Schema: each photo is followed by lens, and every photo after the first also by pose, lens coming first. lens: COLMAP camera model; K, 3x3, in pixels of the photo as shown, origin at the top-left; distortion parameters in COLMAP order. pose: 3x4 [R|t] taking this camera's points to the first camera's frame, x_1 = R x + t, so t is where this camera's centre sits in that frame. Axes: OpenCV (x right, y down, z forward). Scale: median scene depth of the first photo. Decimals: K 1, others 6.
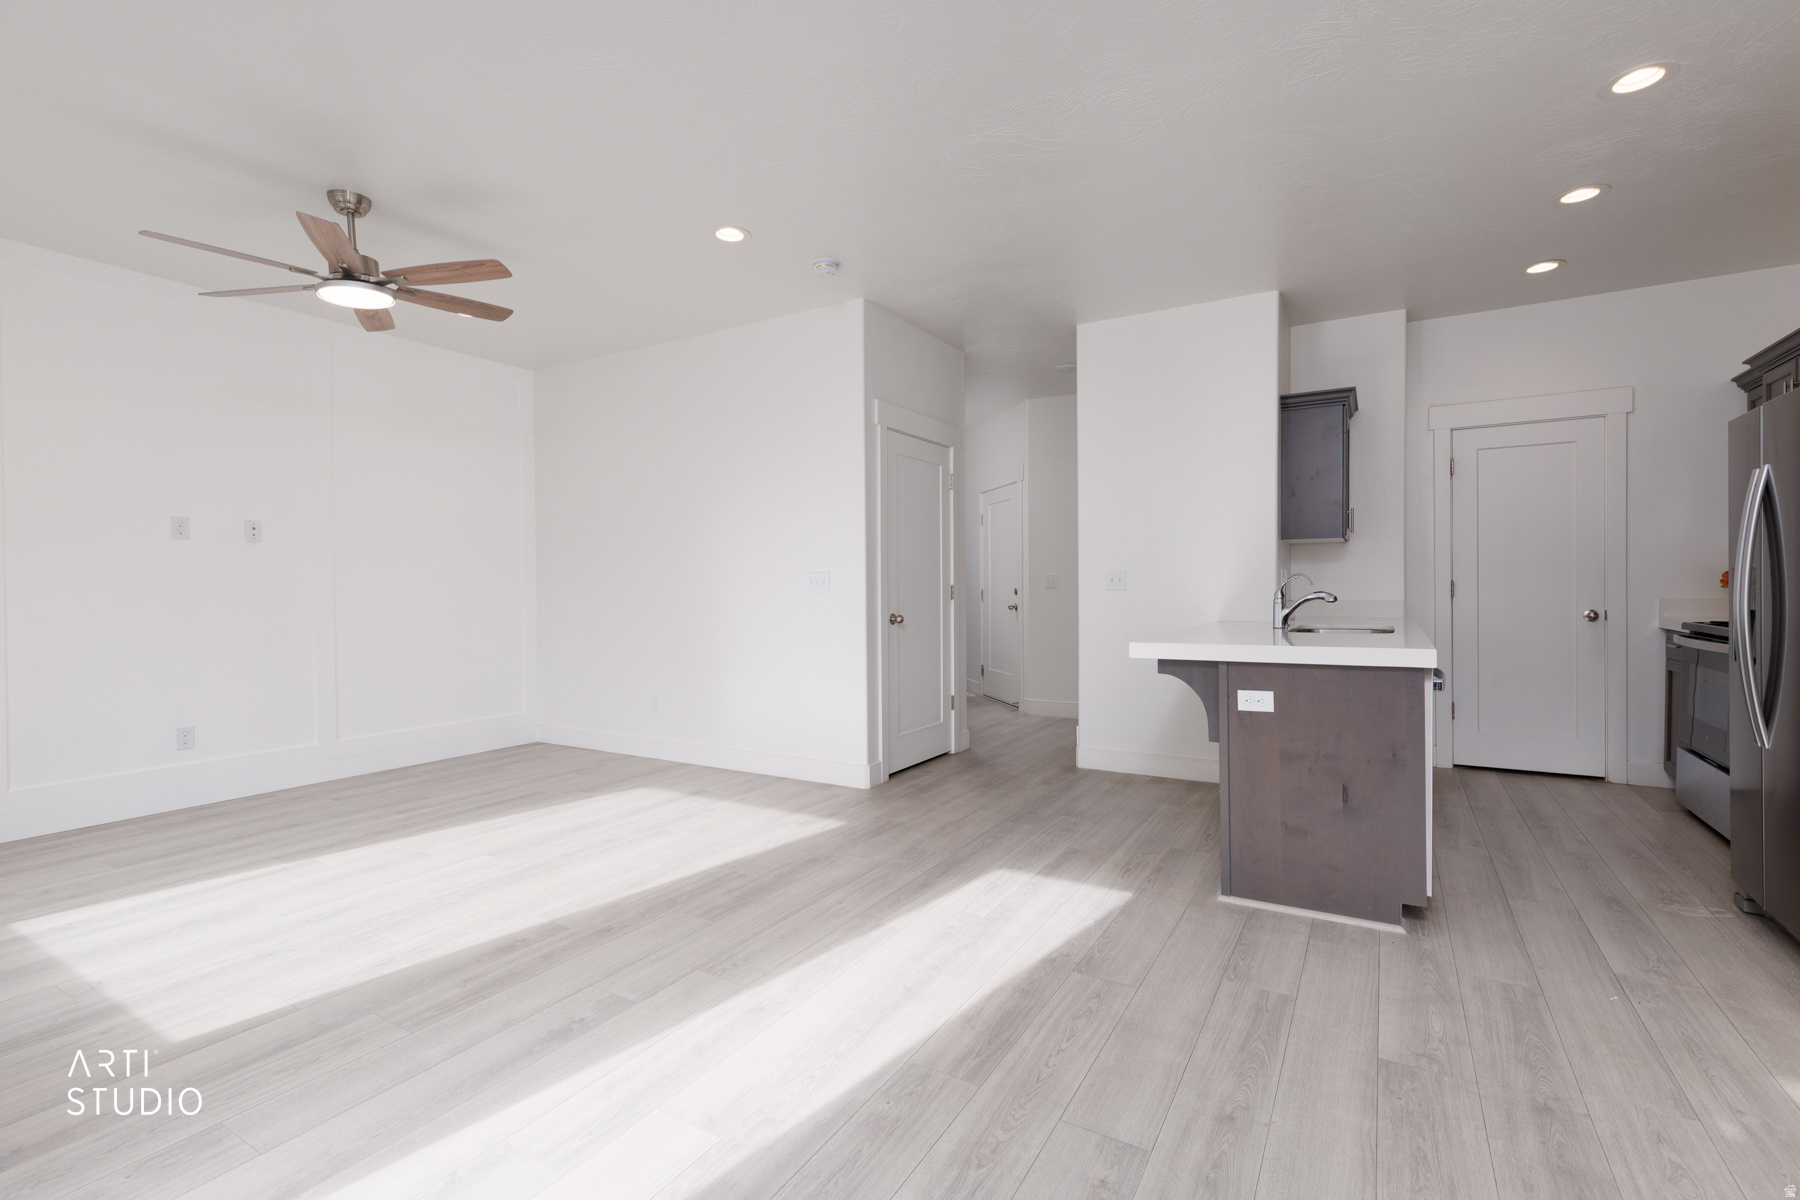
lens RADIAL K [[810.9, 0, 908.1], [0, 810.9, 590.1], [0, 0, 1]] dist [0.007223, -0.000249]
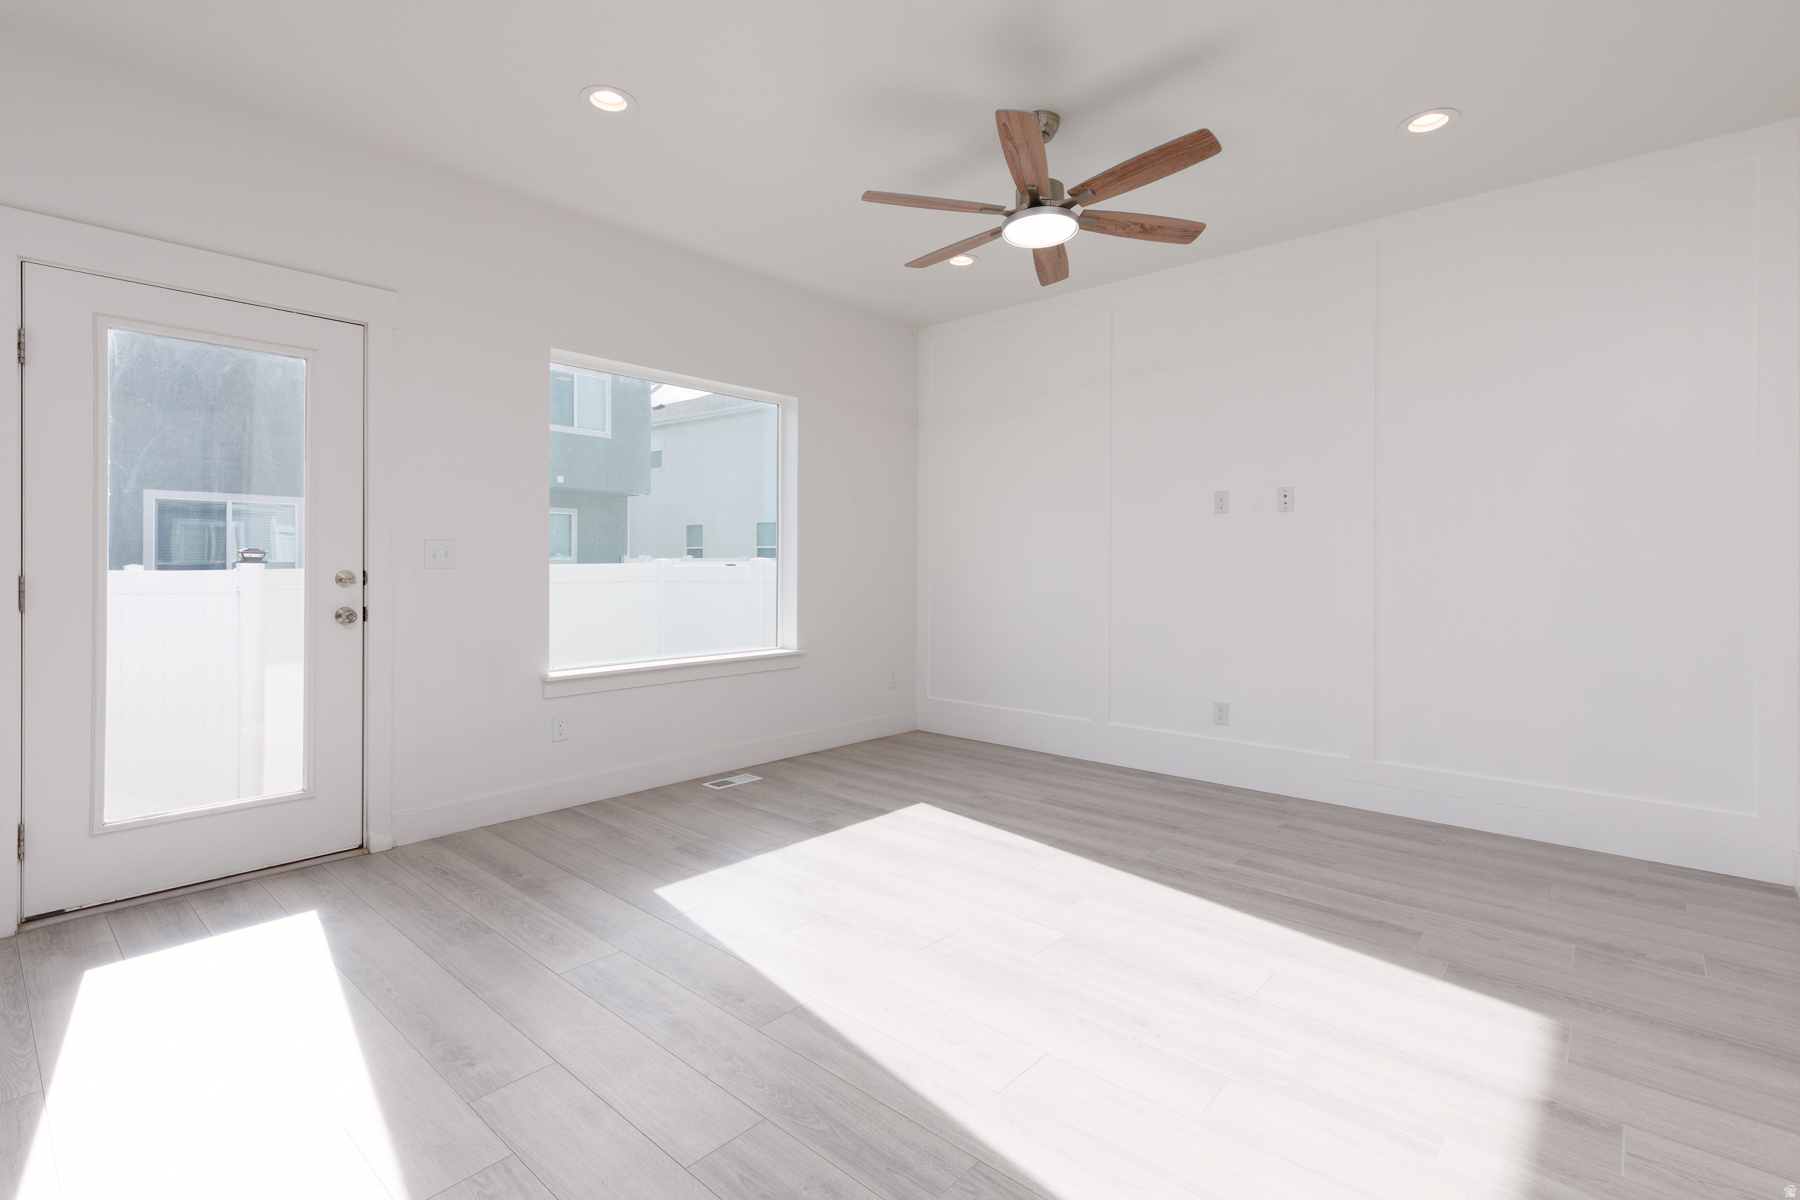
lens RADIAL K [[832.5, 0, 891.2], [0, 832.5, 566.5], [0, 0, 1]] dist [0.009453, 0.000008]
pose [[-0.197010, 0.006506, -0.980380, 0.243574], [-0.010161, 0.999911, 0.008678, -0.003302], [0.980349, 0.011671, -0.196926, 1.059010]]
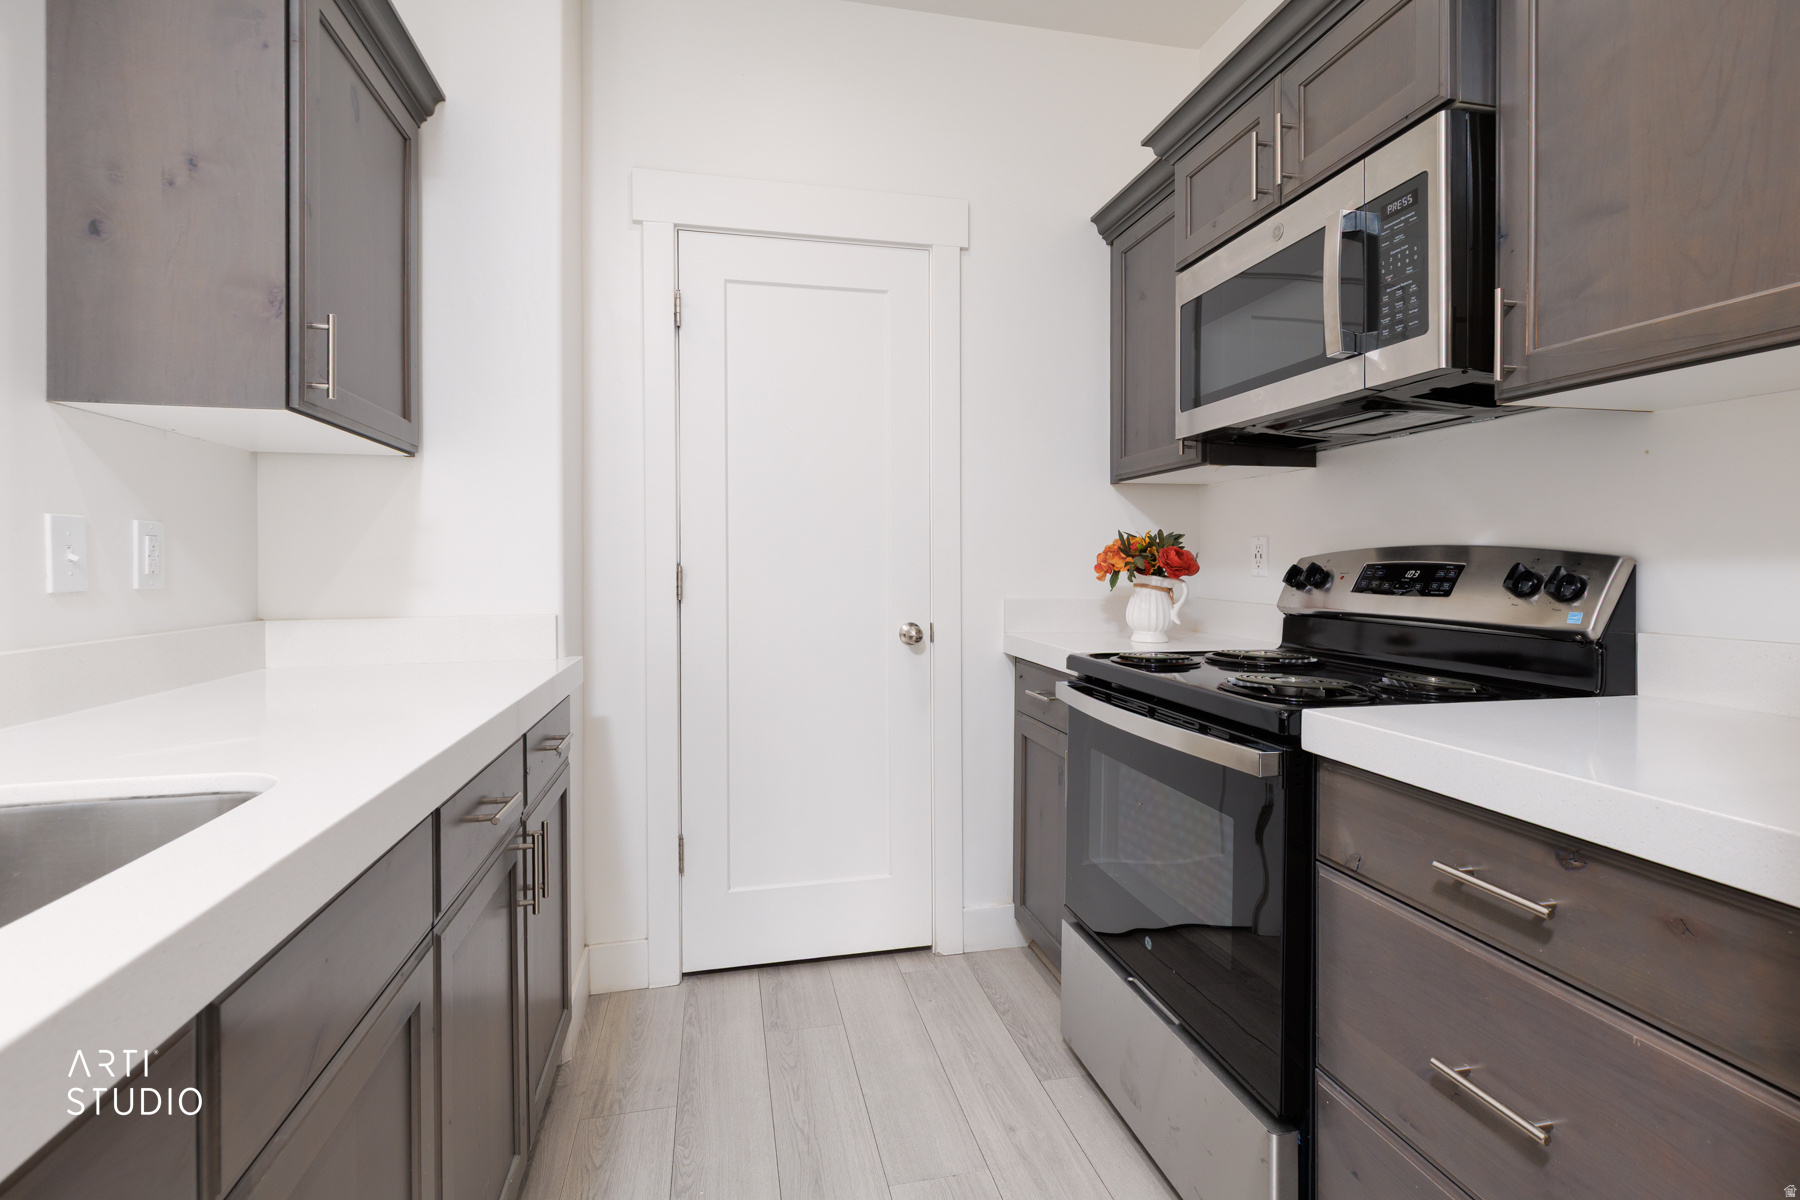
lens RADIAL K [[832.5, 0, 891.2], [0, 832.5, 566.5], [0, 0, 1]] dist [0.009453, 0.000008]
pose [[0.736624, 0.003955, 0.676291, 0.676586], [0.001603, 0.999970, -0.007594, -0.010697], [-0.676301, 0.006678, 0.736596, 0.885942]]
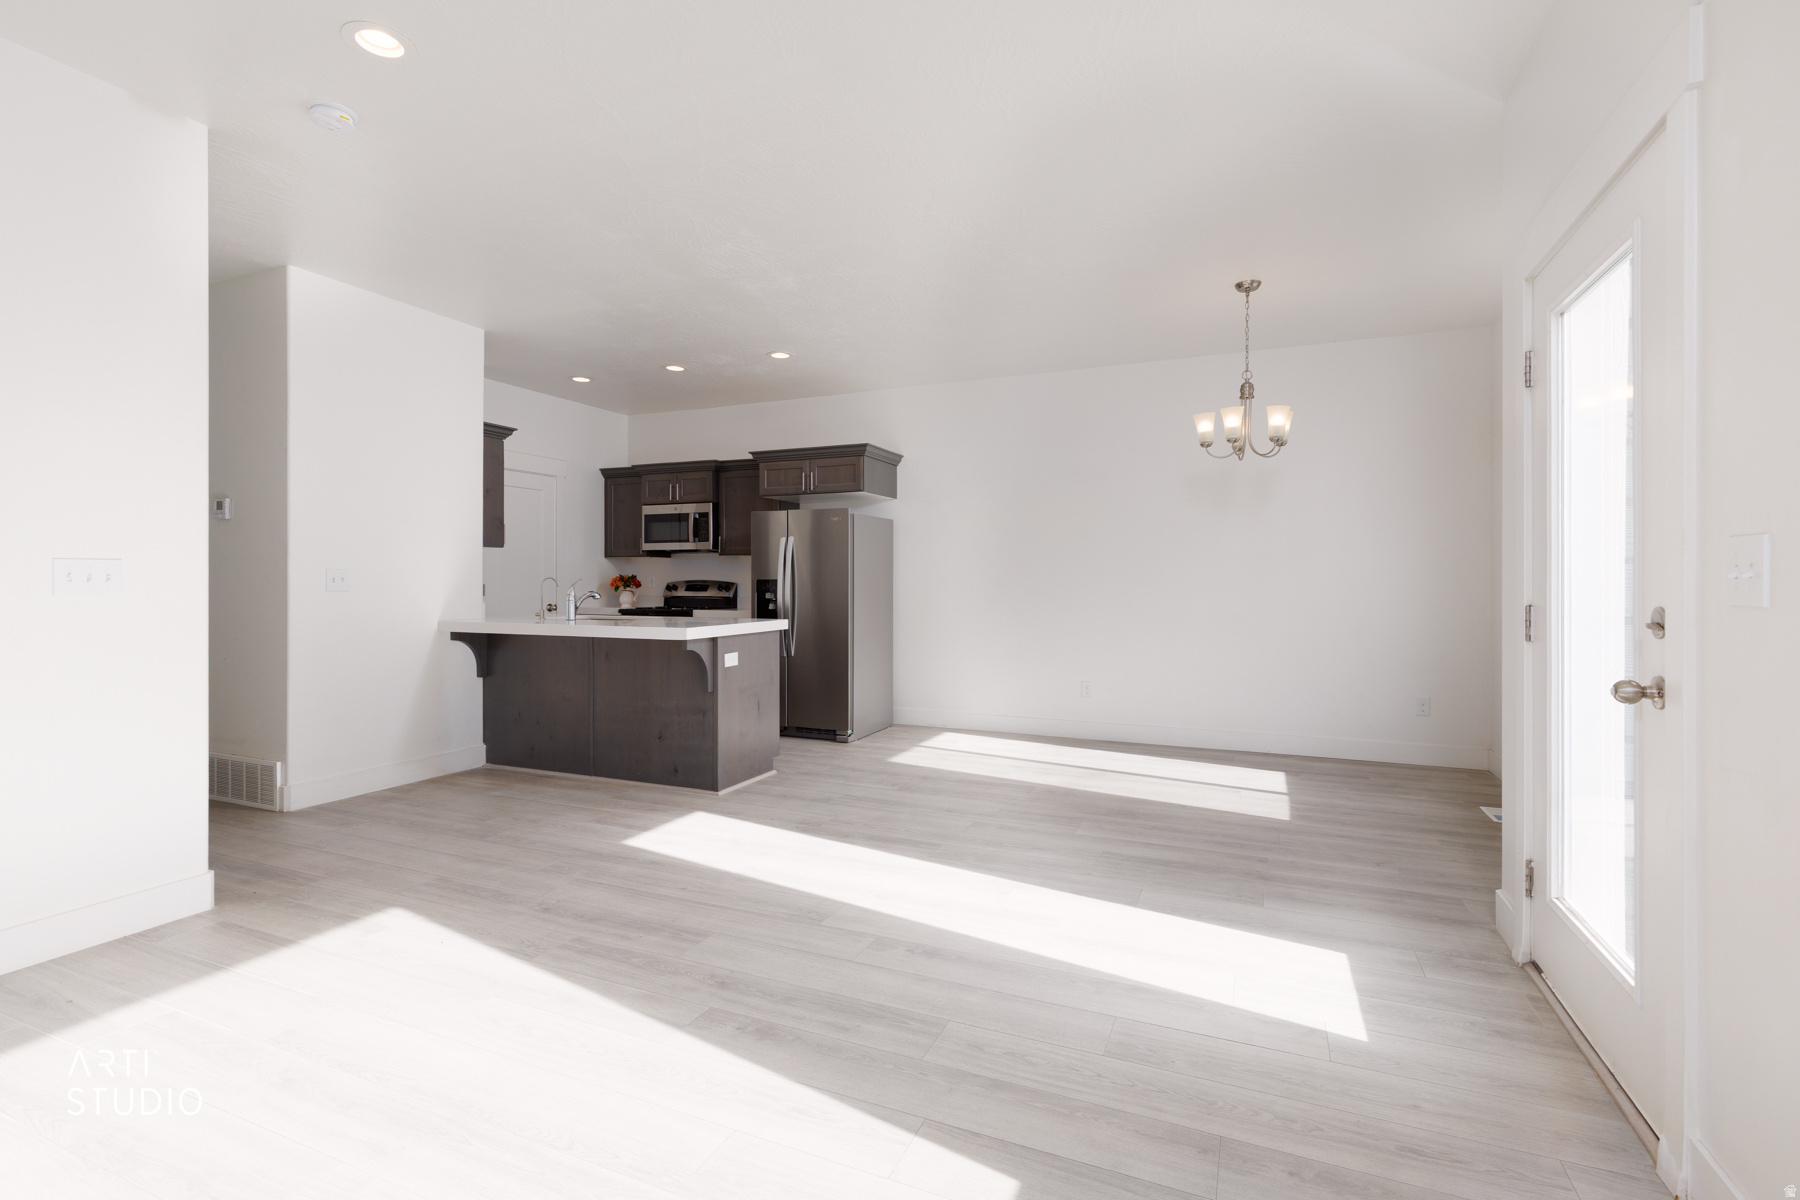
lens RADIAL K [[812.2, 0, 906.5], [0, 812.2, 583.9], [0, 0, 1]] dist [0.007054, -0.000480]
pose [[-0.124841, 0.007297, 0.992150, -1.043834], [0.007803, 0.999949, -0.006373, 0.002570], [-0.992146, 0.006946, -0.124892, 0.760246]]
